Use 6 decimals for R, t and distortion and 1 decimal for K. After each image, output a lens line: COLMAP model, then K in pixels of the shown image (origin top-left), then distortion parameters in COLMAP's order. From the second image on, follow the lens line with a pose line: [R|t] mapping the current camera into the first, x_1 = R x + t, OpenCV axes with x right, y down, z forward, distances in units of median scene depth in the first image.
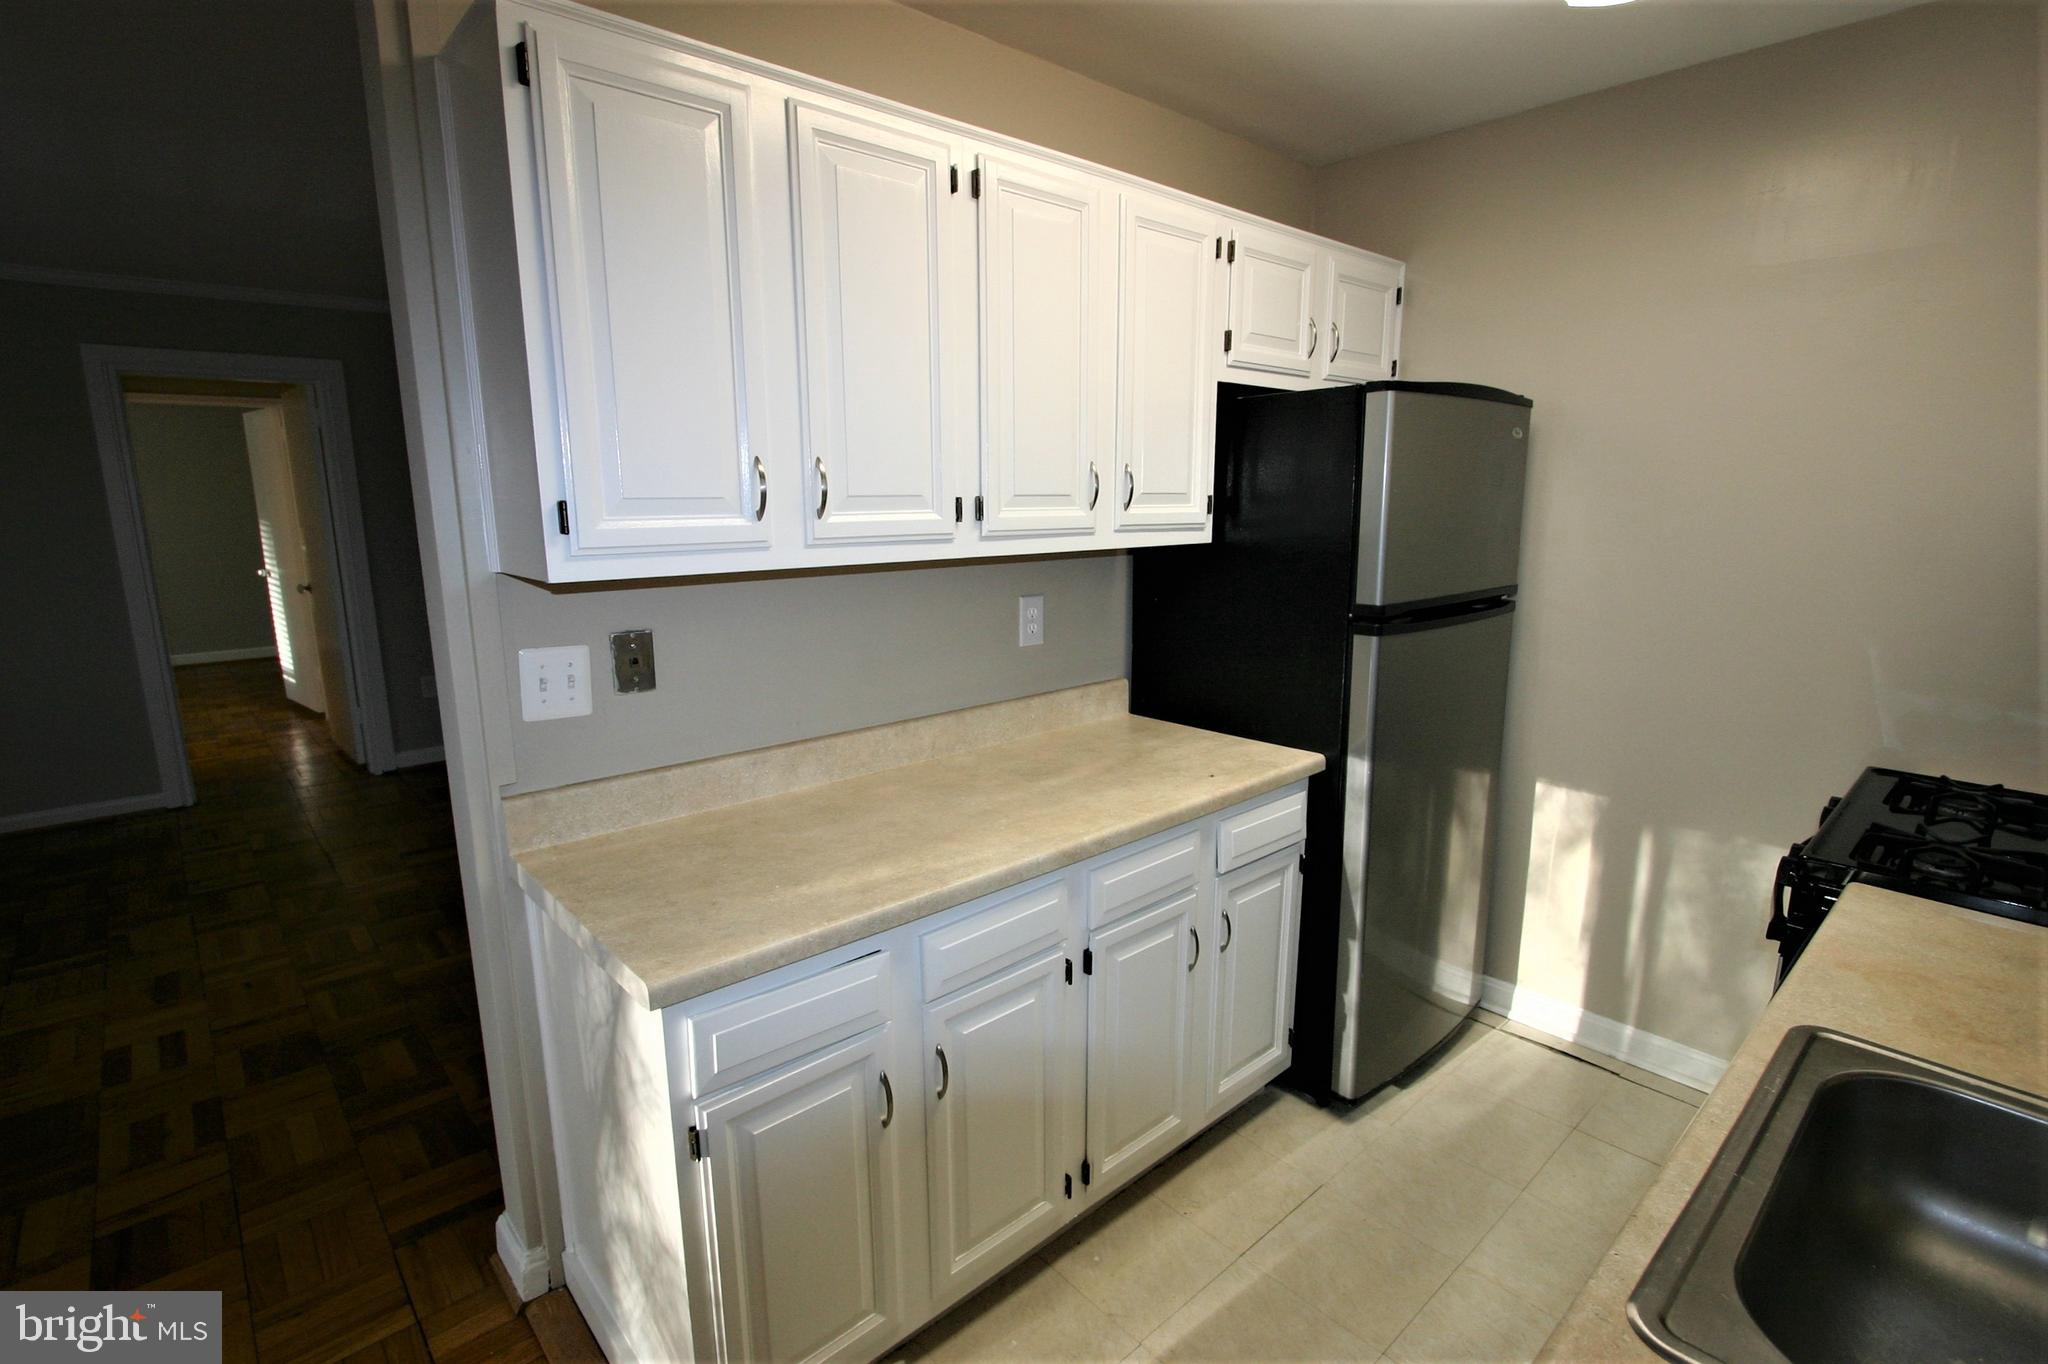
lens RADIAL K [[964.3, 0, 1020.8], [0, 964.3, 692.6], [0, 0, 1]] dist [-0.017112, -0.000534]
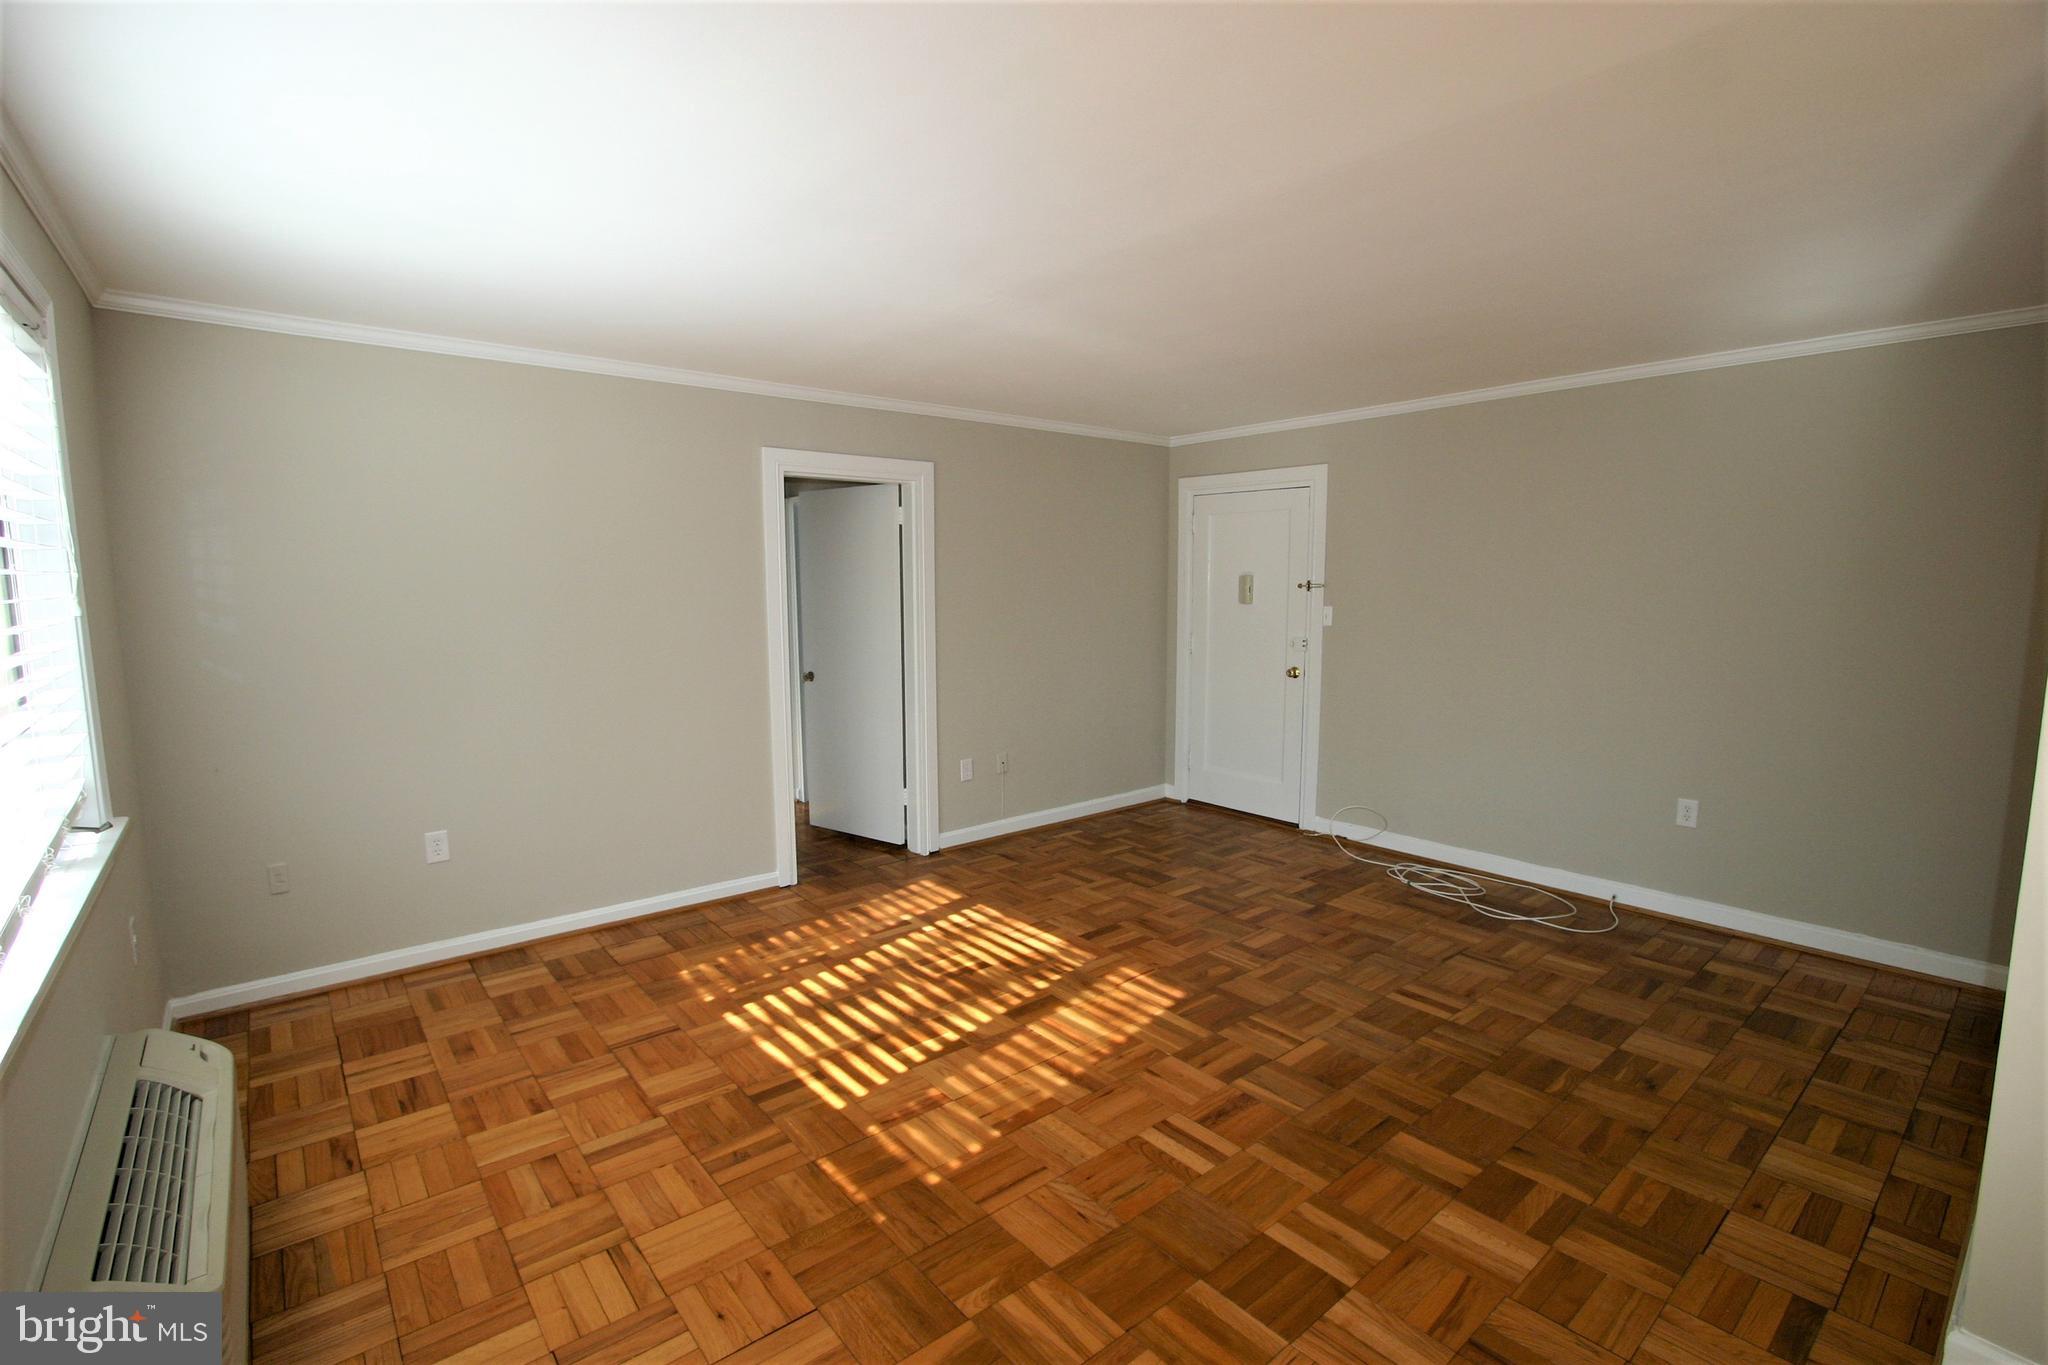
lens RADIAL K [[926.3, 0, 1014.9], [0, 926.3, 688.2], [0, 0, 1]] dist [-0.014444, -0.000081]
pose [[0.999009, 0.001089, -0.044491, -1.145184], [-0.005061, 0.995996, -0.089258, -0.009444], [0.044216, 0.089394, 0.995014, -0.010683]]
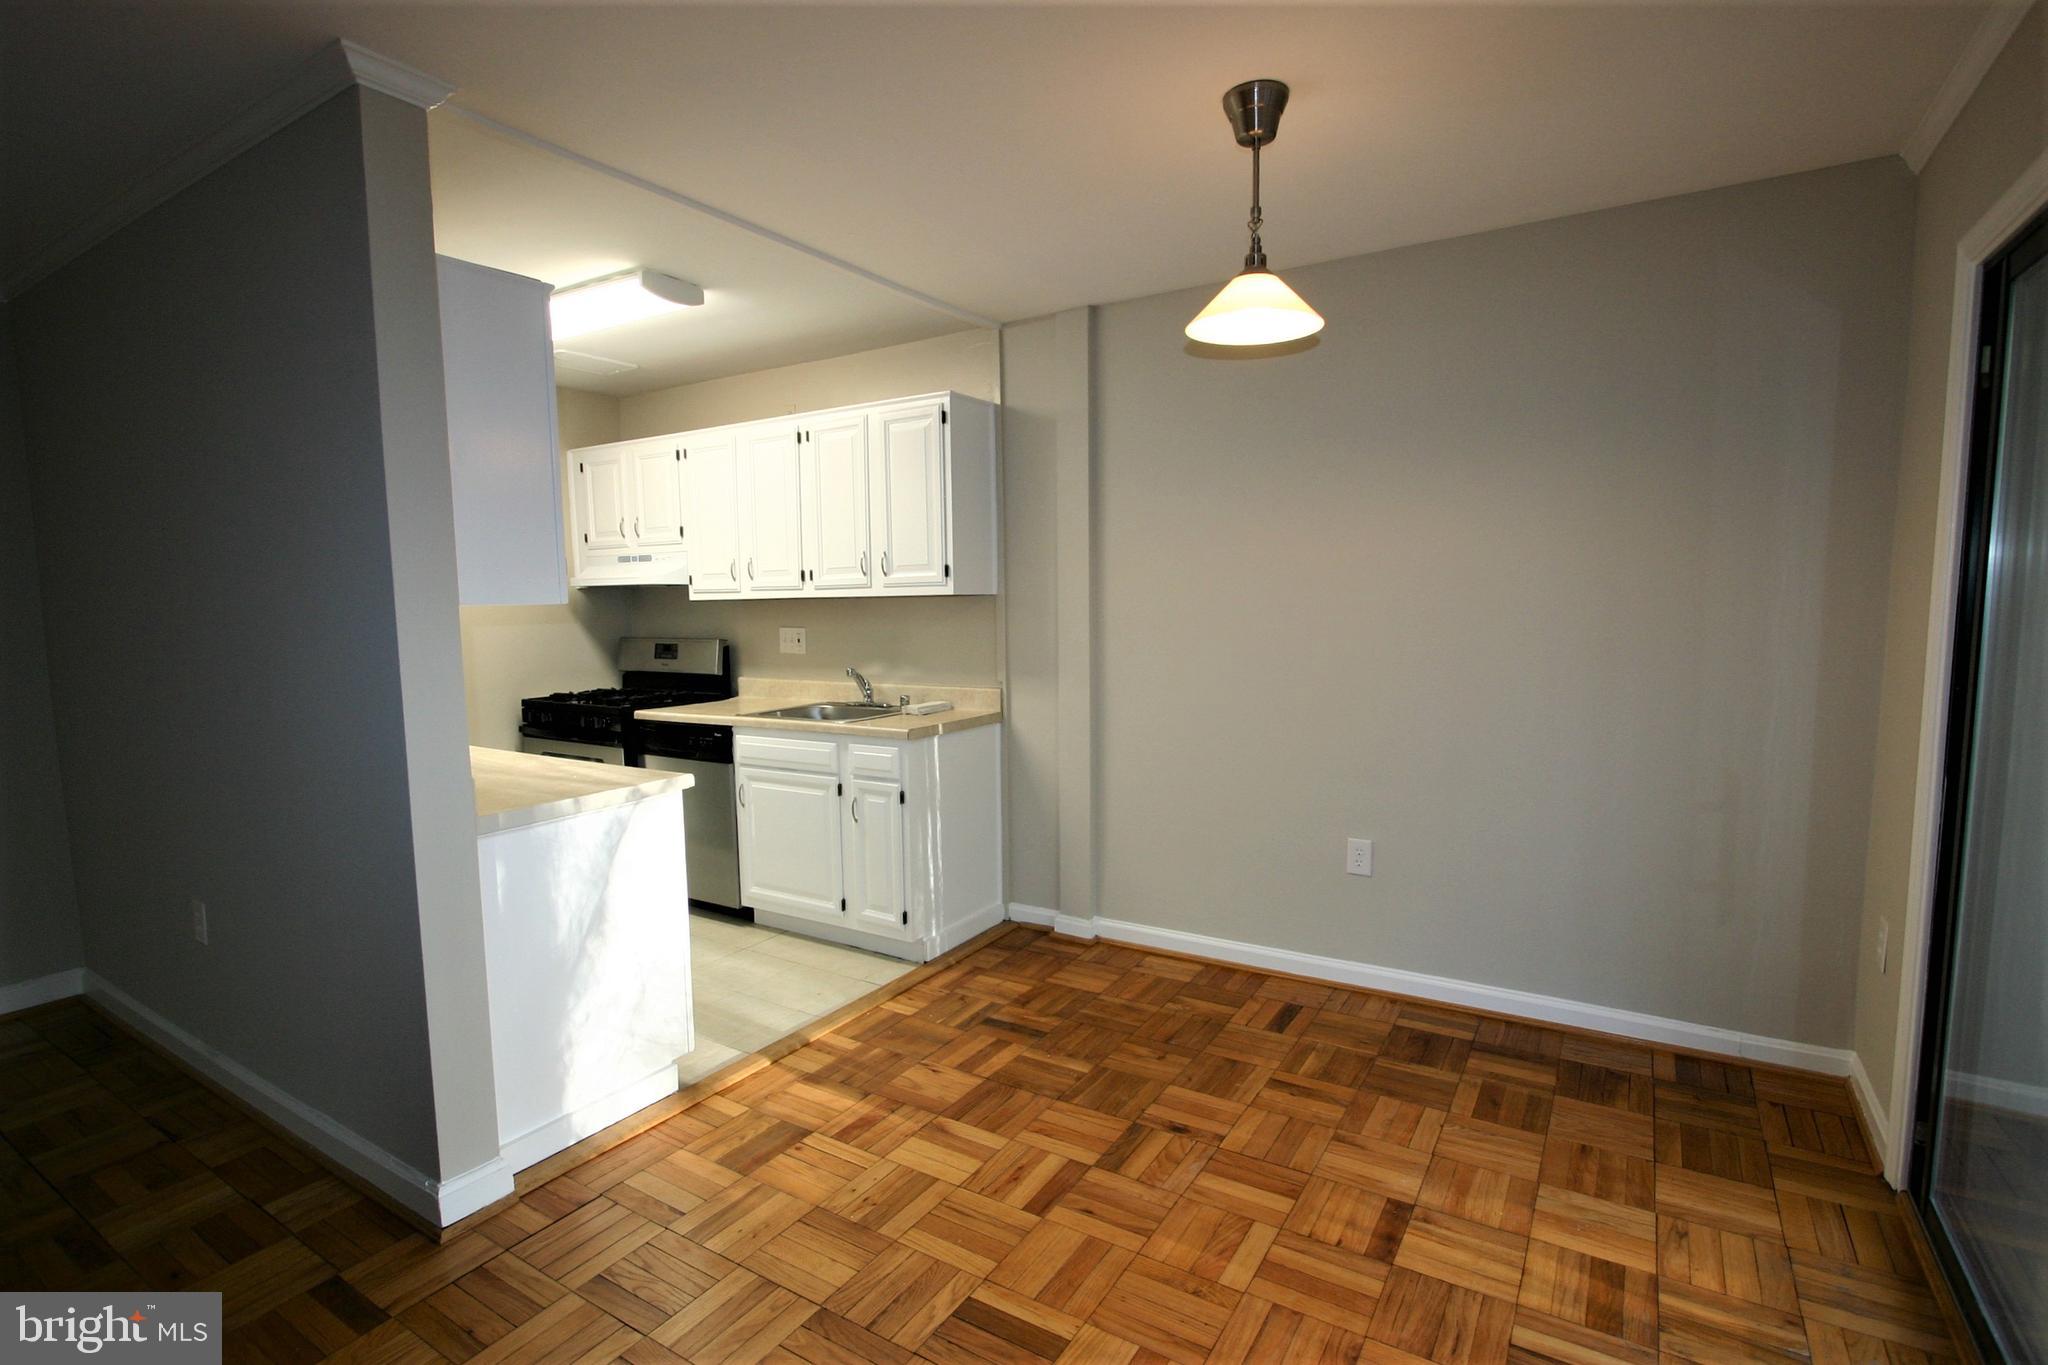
lens RADIAL K [[981.0, 0, 1013.9], [0, 981.0, 693.9], [0, 0, 1]] dist [-0.013240, -0.000021]
pose [[-0.264269, -0.090580, 0.960186, -1.381722], [0.209738, 0.966355, 0.148888, -0.028400], [-0.941367, 0.240734, -0.236380, 0.393713]]
